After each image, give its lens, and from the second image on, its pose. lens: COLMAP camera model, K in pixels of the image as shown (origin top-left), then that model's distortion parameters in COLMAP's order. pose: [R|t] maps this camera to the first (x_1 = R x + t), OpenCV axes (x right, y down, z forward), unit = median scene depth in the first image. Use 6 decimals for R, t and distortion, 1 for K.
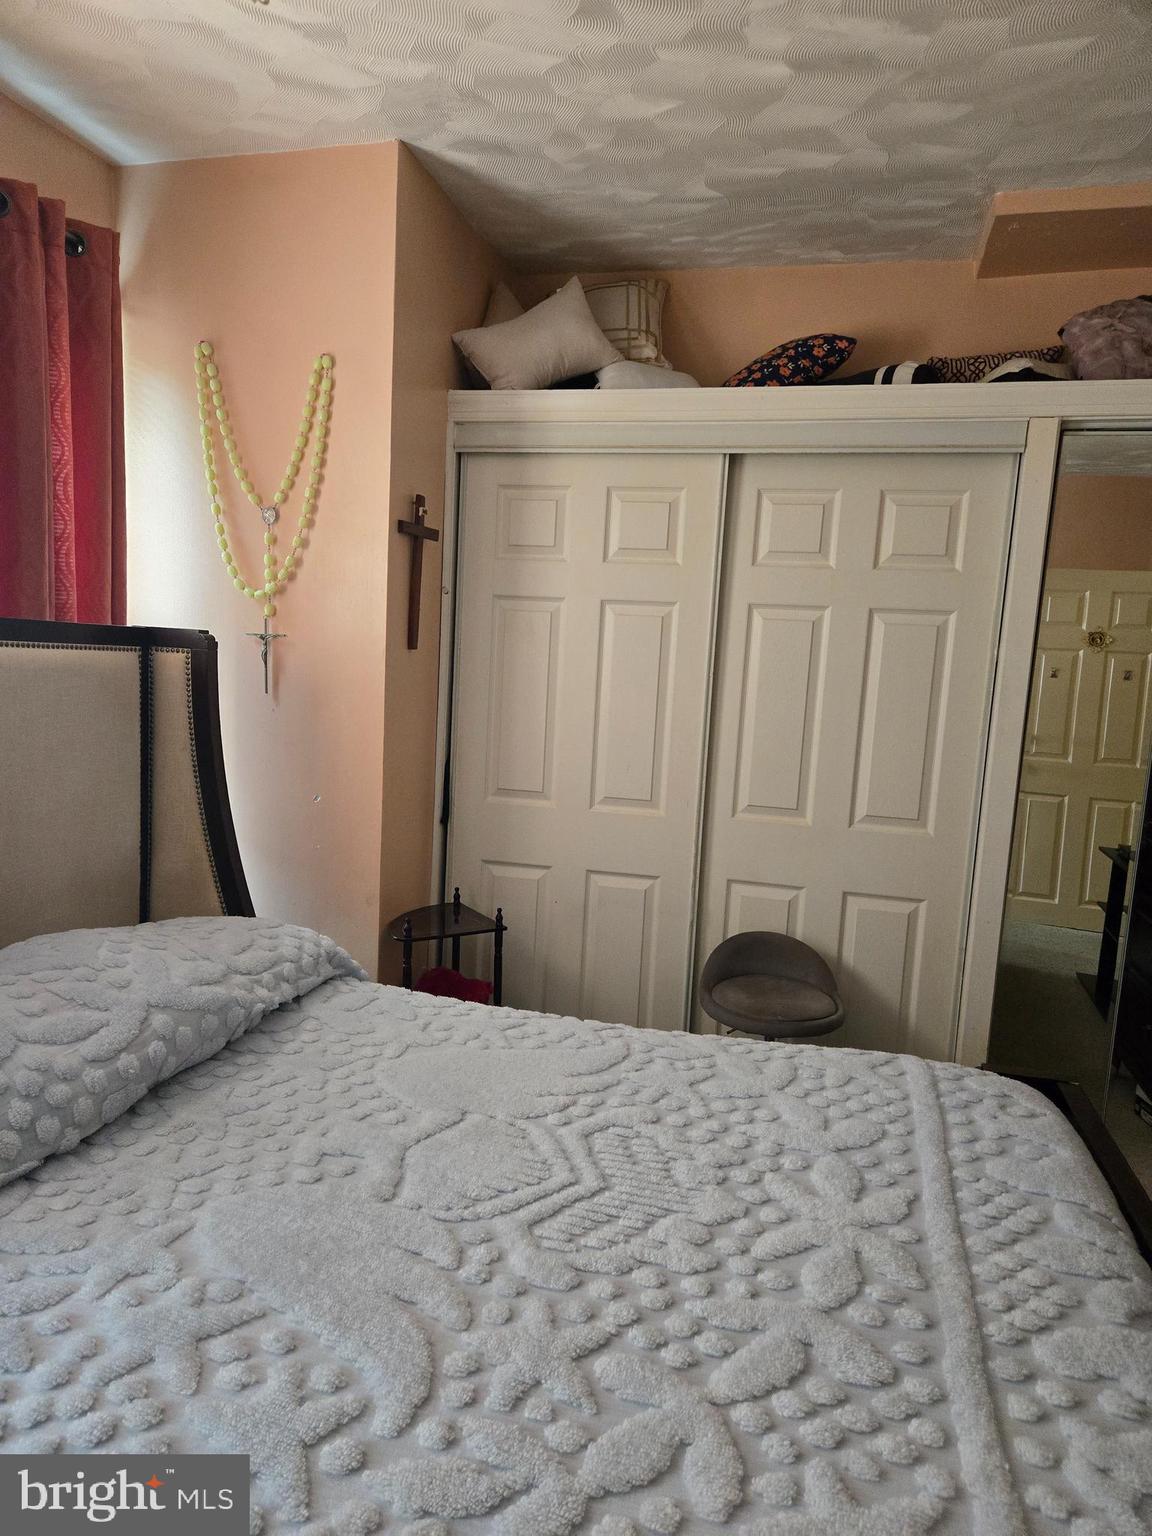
lens RADIAL K [[1023.2, 0, 575.3], [0, 1023.2, 780.4], [0, 0, 1]] dist [0.077070, -0.059751]
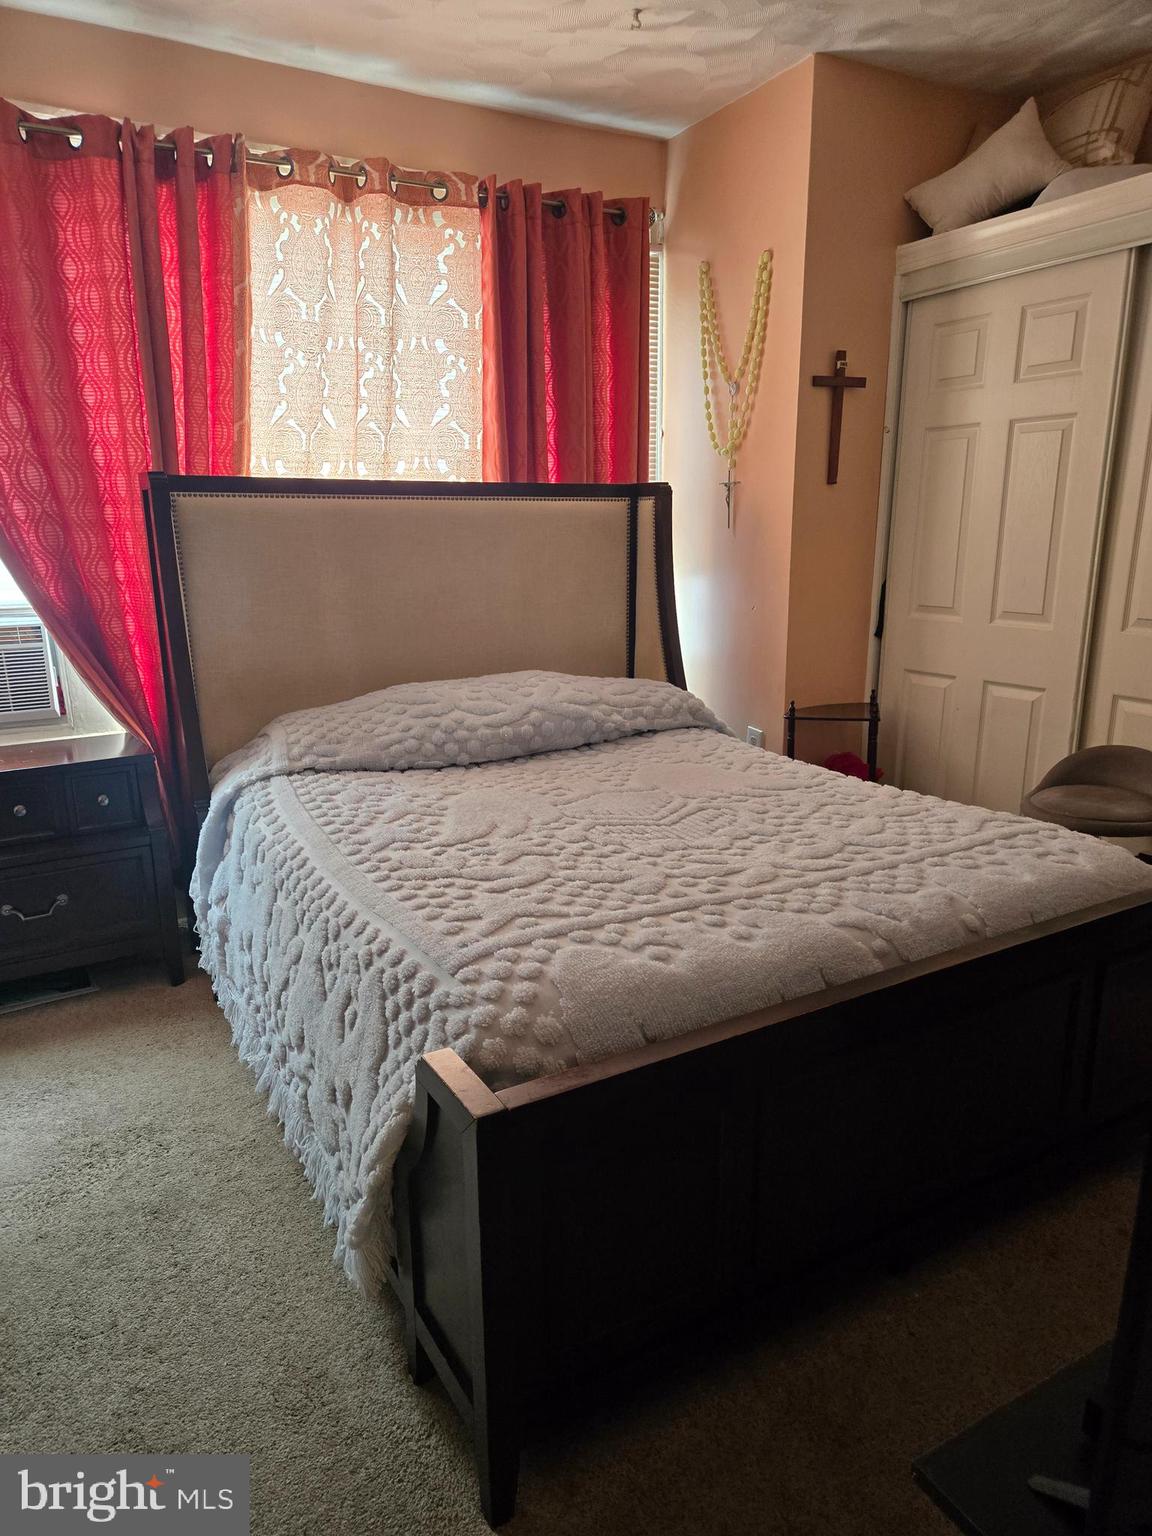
lens RADIAL K [[1029.0, 0, 581.6], [0, 1029.0, 773.7], [0, 0, 1]] dist [0.067884, -0.061168]
pose [[0.693932, 0.116386, -0.710572, 0.605663], [-0.040504, 0.991597, 0.122860, 0.080502], [0.718901, -0.056476, 0.692815, -0.087578]]
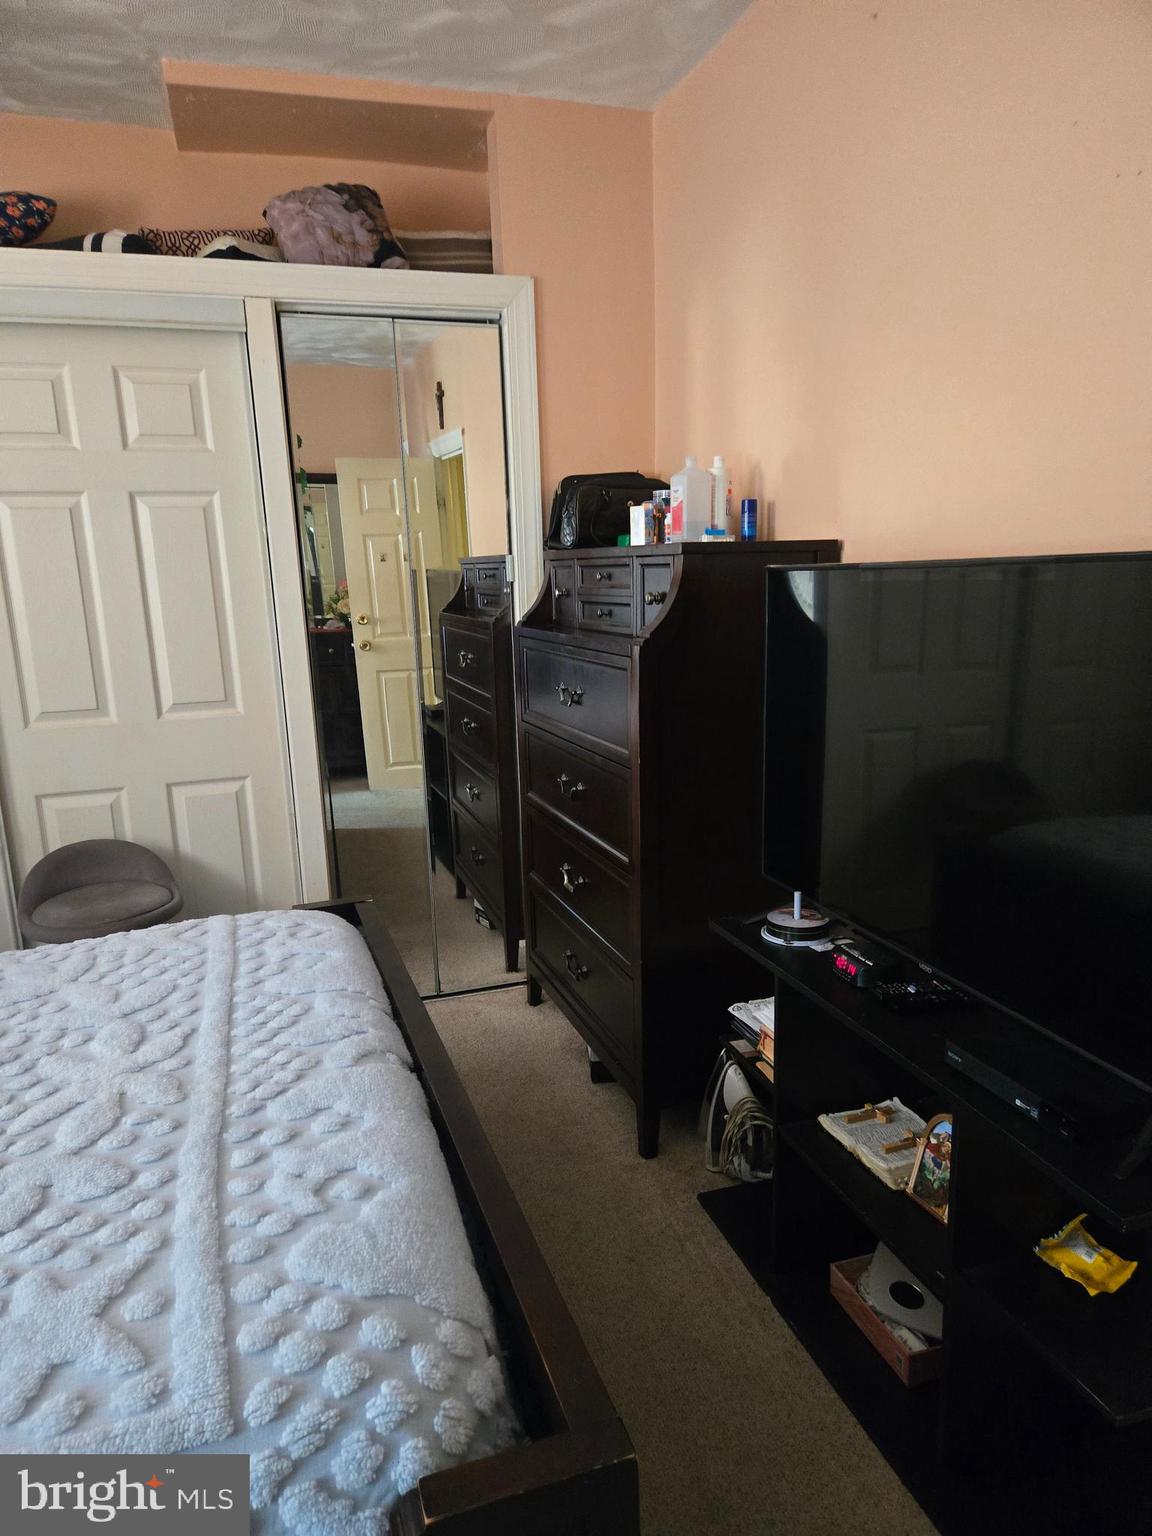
lens RADIAL K [[1027.0, 0, 578.7], [0, 1027.0, 776.8], [0, 0, 1]] dist [0.070065, -0.062586]
pose [[0.840018, -0.190342, 0.508075, 0.098654], [0.147352, 0.981281, 0.123998, 0.040440], [-0.522166, -0.029294, 0.852341, -0.070801]]
